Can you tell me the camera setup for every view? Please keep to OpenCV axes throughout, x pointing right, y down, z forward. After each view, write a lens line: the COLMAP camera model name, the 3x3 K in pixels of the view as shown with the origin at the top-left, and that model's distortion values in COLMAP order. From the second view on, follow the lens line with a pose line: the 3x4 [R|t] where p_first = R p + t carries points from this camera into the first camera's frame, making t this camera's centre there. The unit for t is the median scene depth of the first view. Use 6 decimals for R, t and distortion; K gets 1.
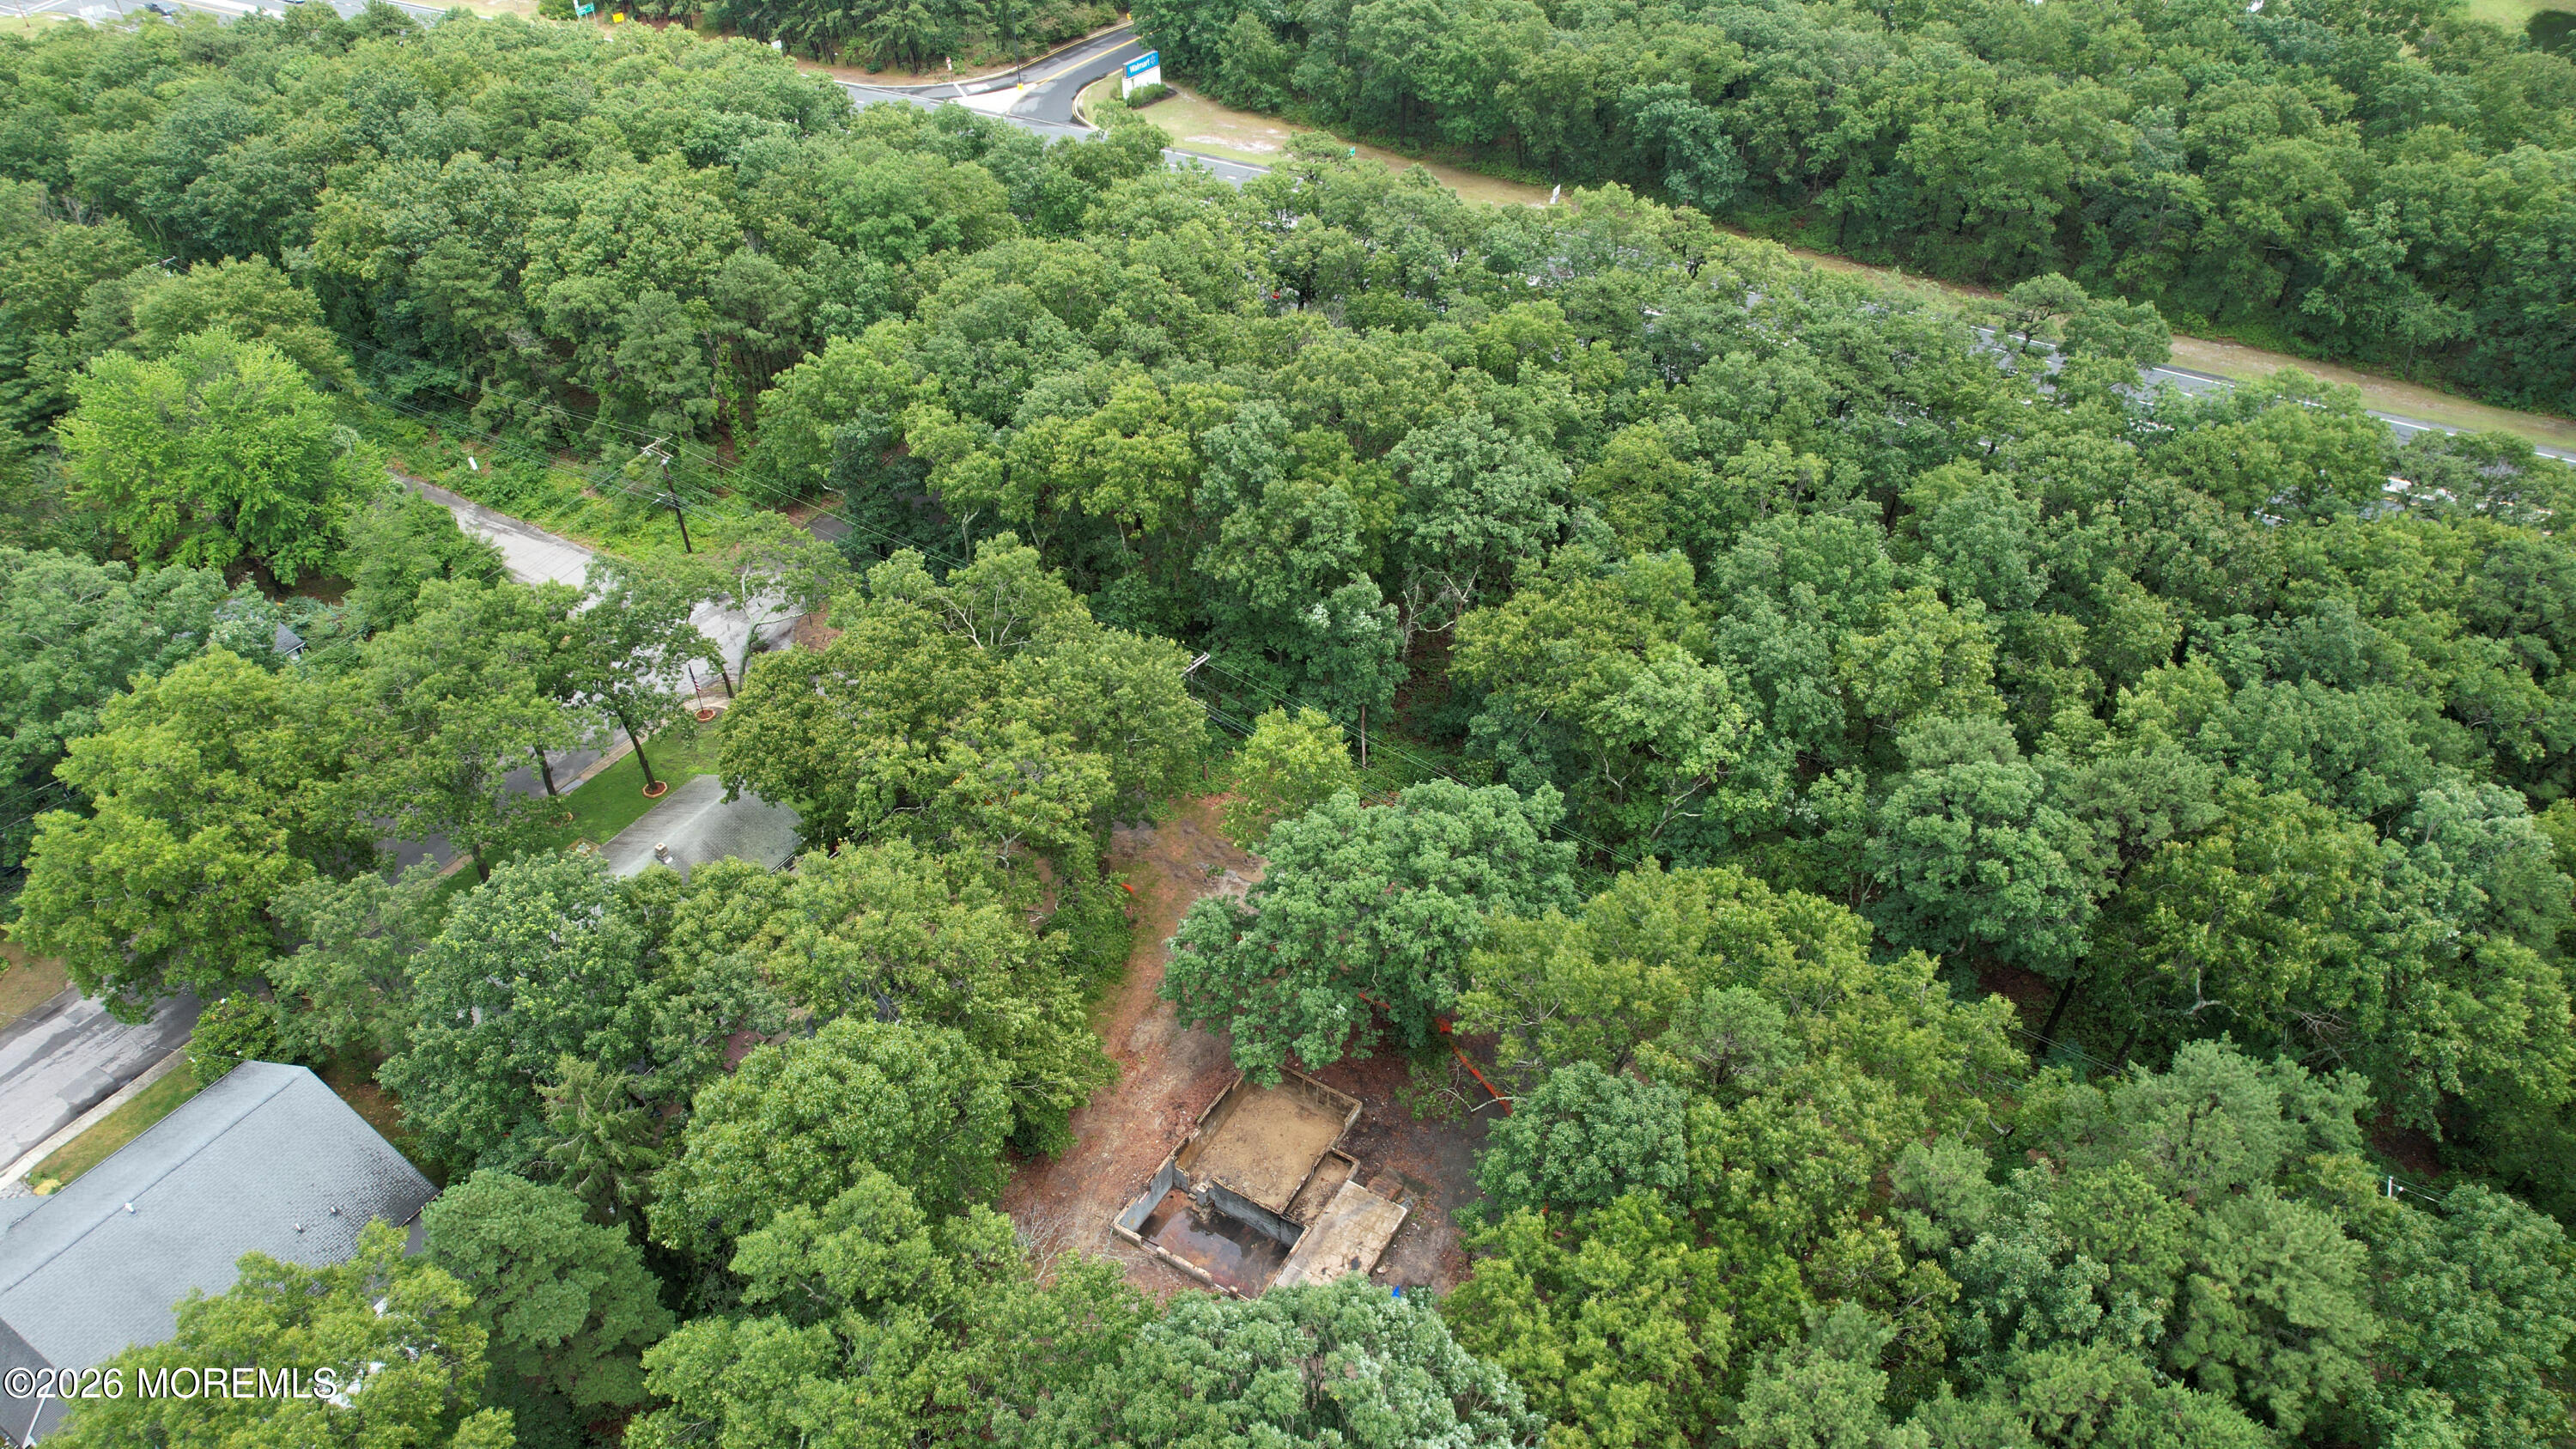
lens RADIAL K [[1643.2, 0, 1288.0], [0, 1643.2, 724.5], [0, 0, 1]] dist [-0.078237, 0.066730]
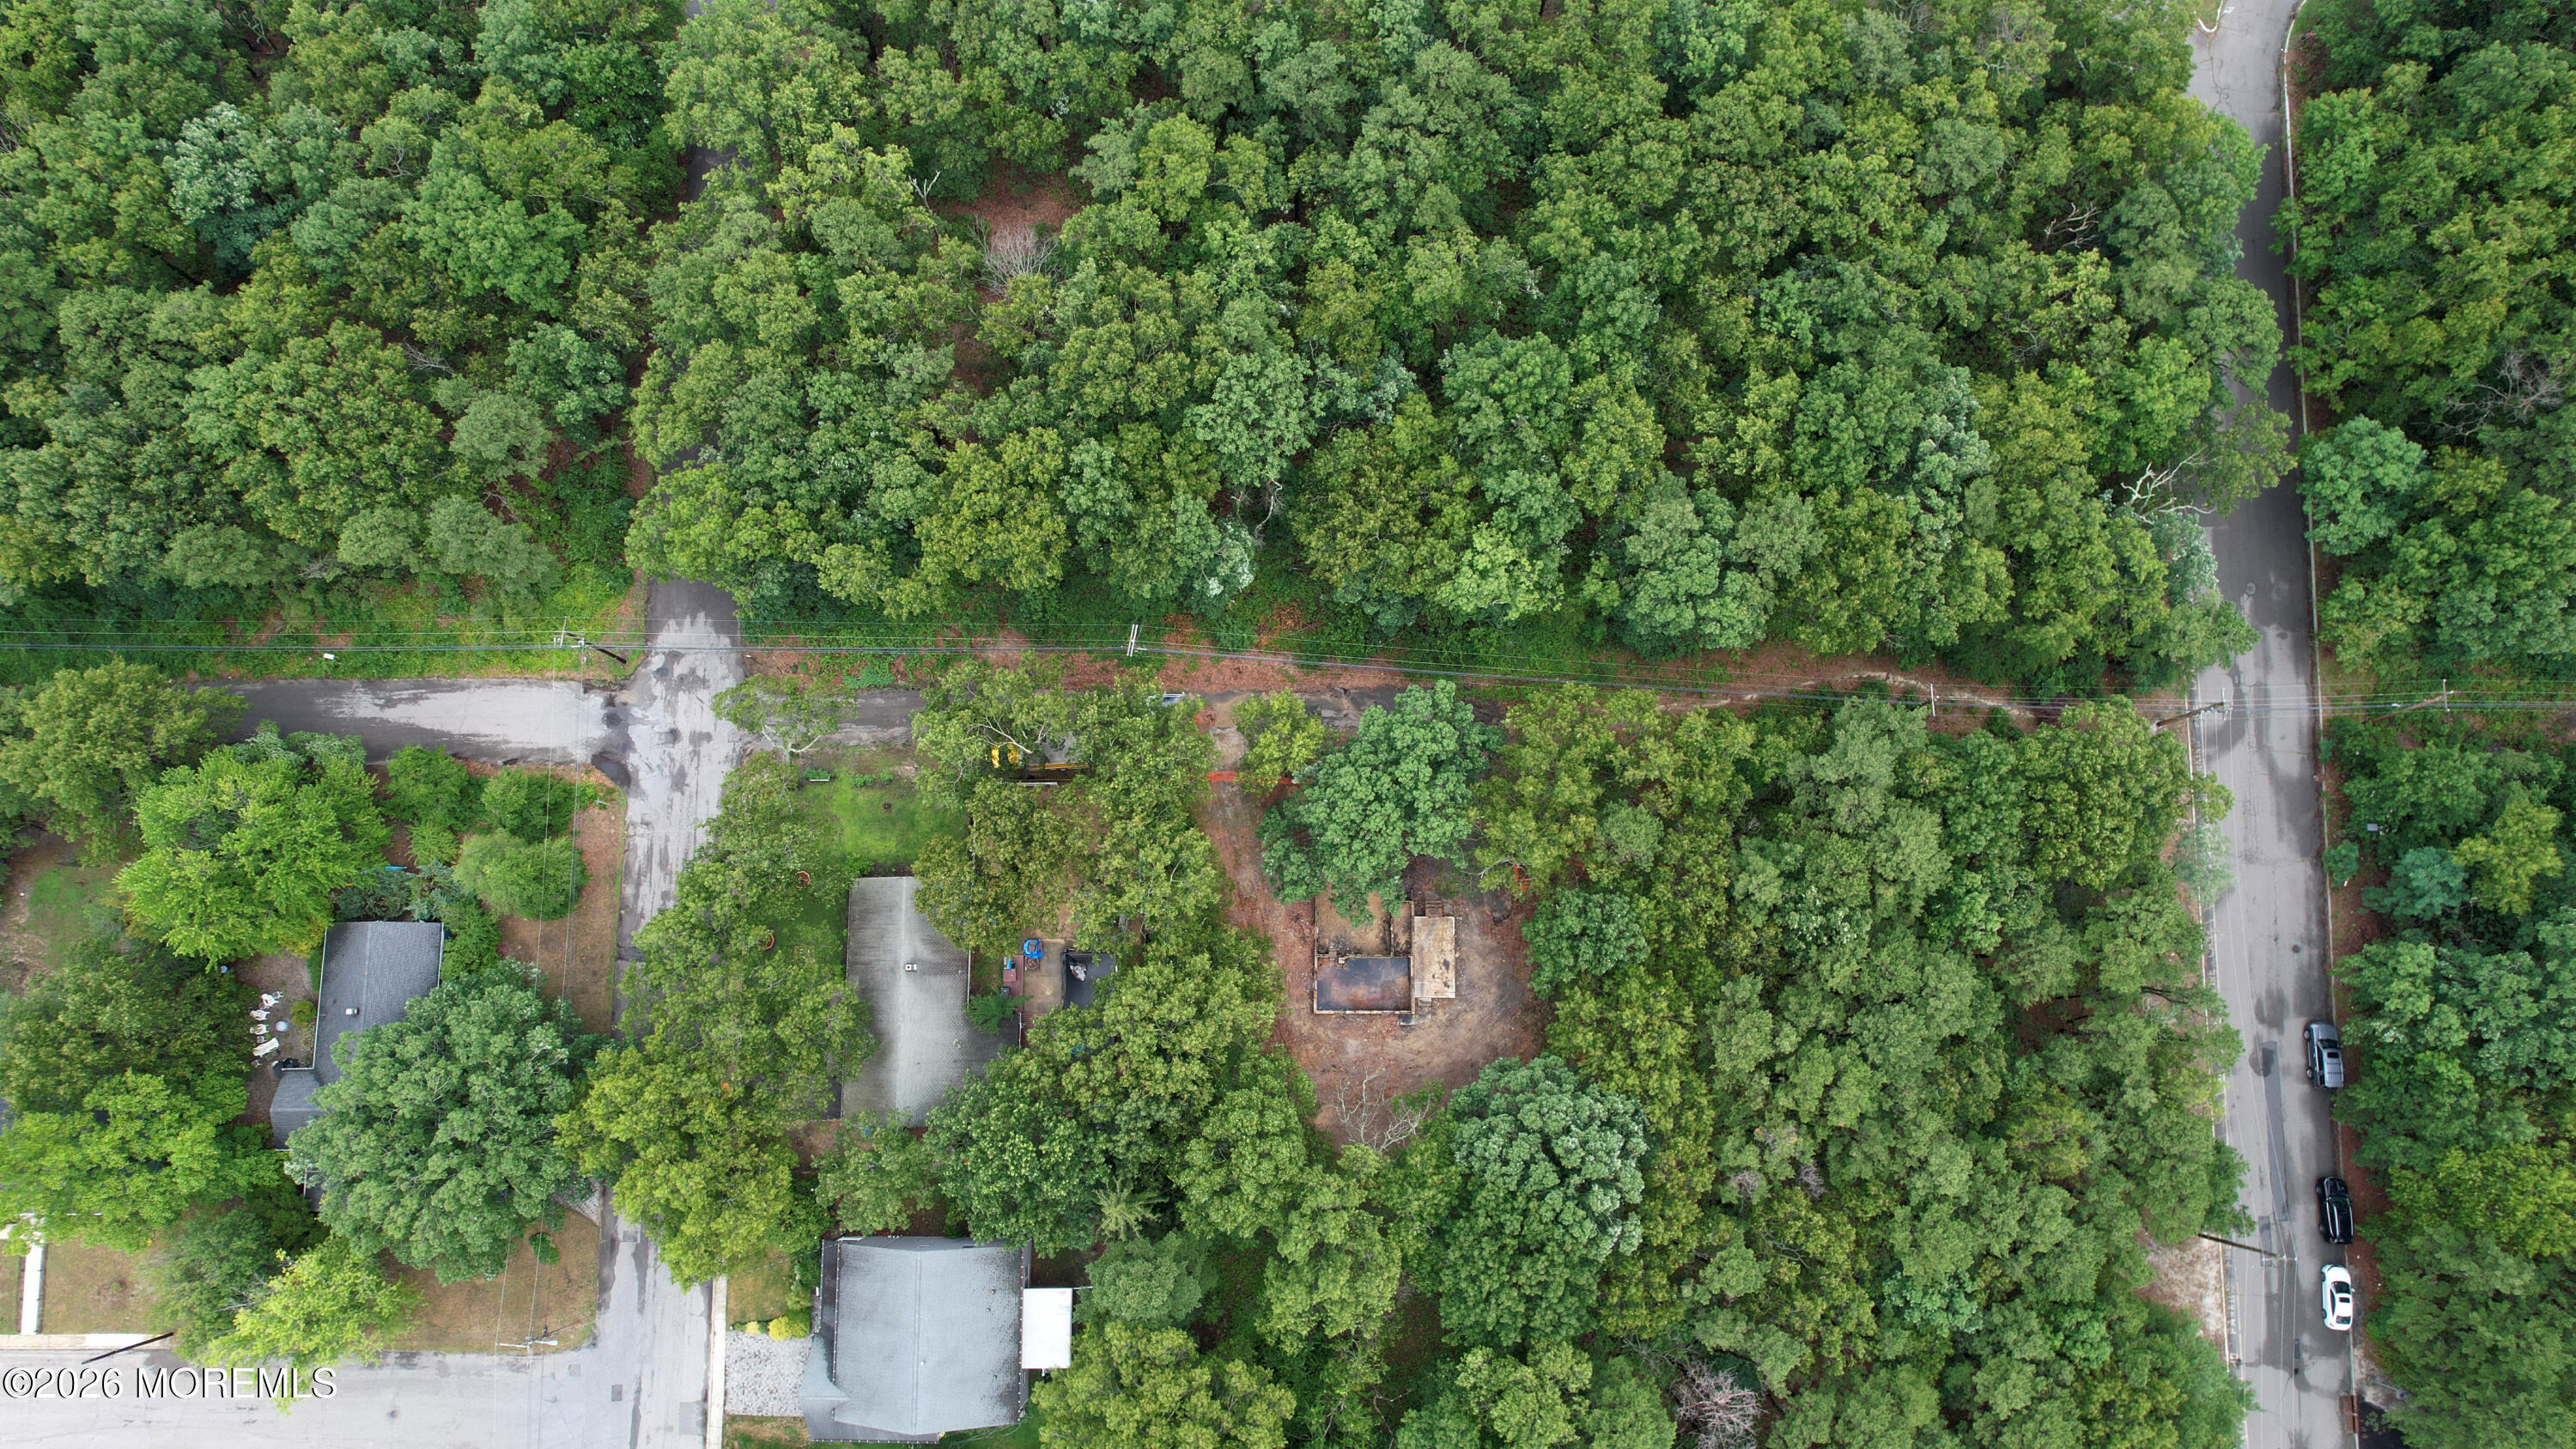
lens RADIAL K [[1643.2, 0, 1288.0], [0, 1643.2, 724.5], [0, 0, 1]] dist [-0.078237, 0.066730]
pose [[0.858152, -0.506412, 0.084389, -0.122022], [0.326088, 0.664610, 0.672279, -1.068414], [-0.396536, -0.549400, 0.735472, -0.105267]]
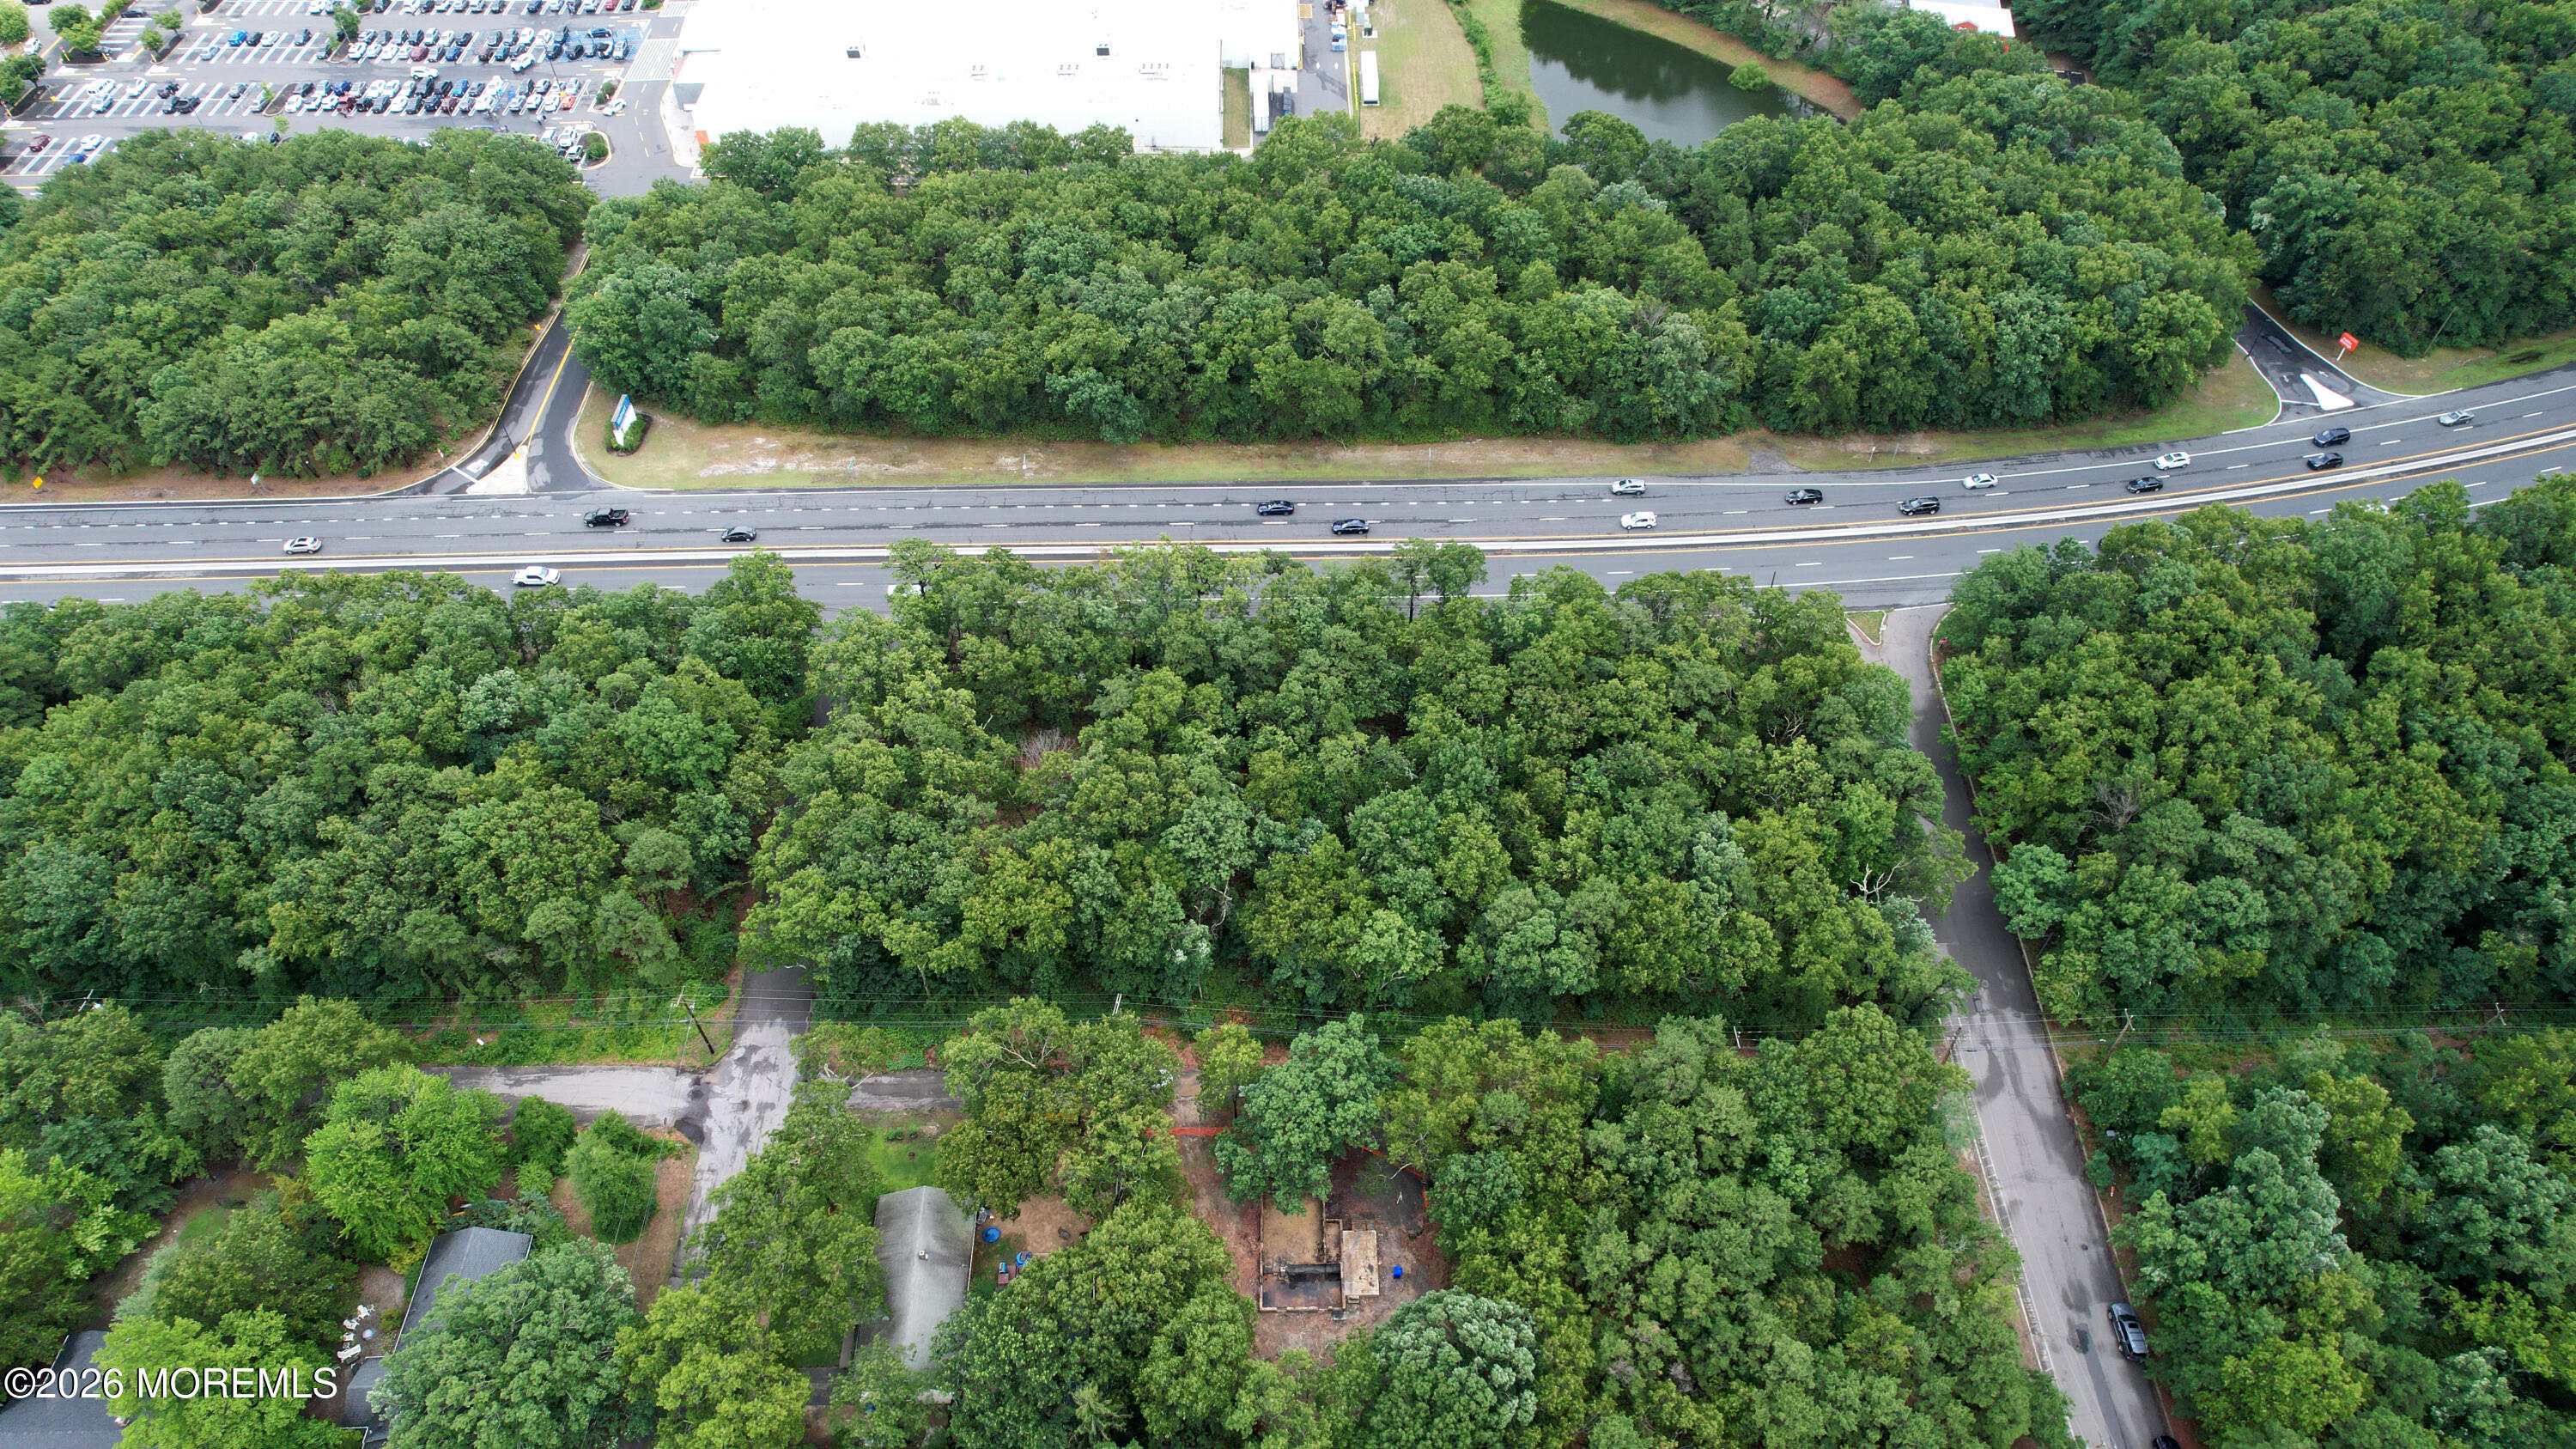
lens RADIAL K [[1643.2, 0, 1288.0], [0, 1643.2, 724.5], [0, 0, 1]] dist [-0.078237, 0.066730]
pose [[0.848083, -0.391616, 0.356920, -0.514350], [0.332771, 0.917849, 0.216371, -0.790050], [-0.412333, -0.064728, 0.908731, -0.818115]]
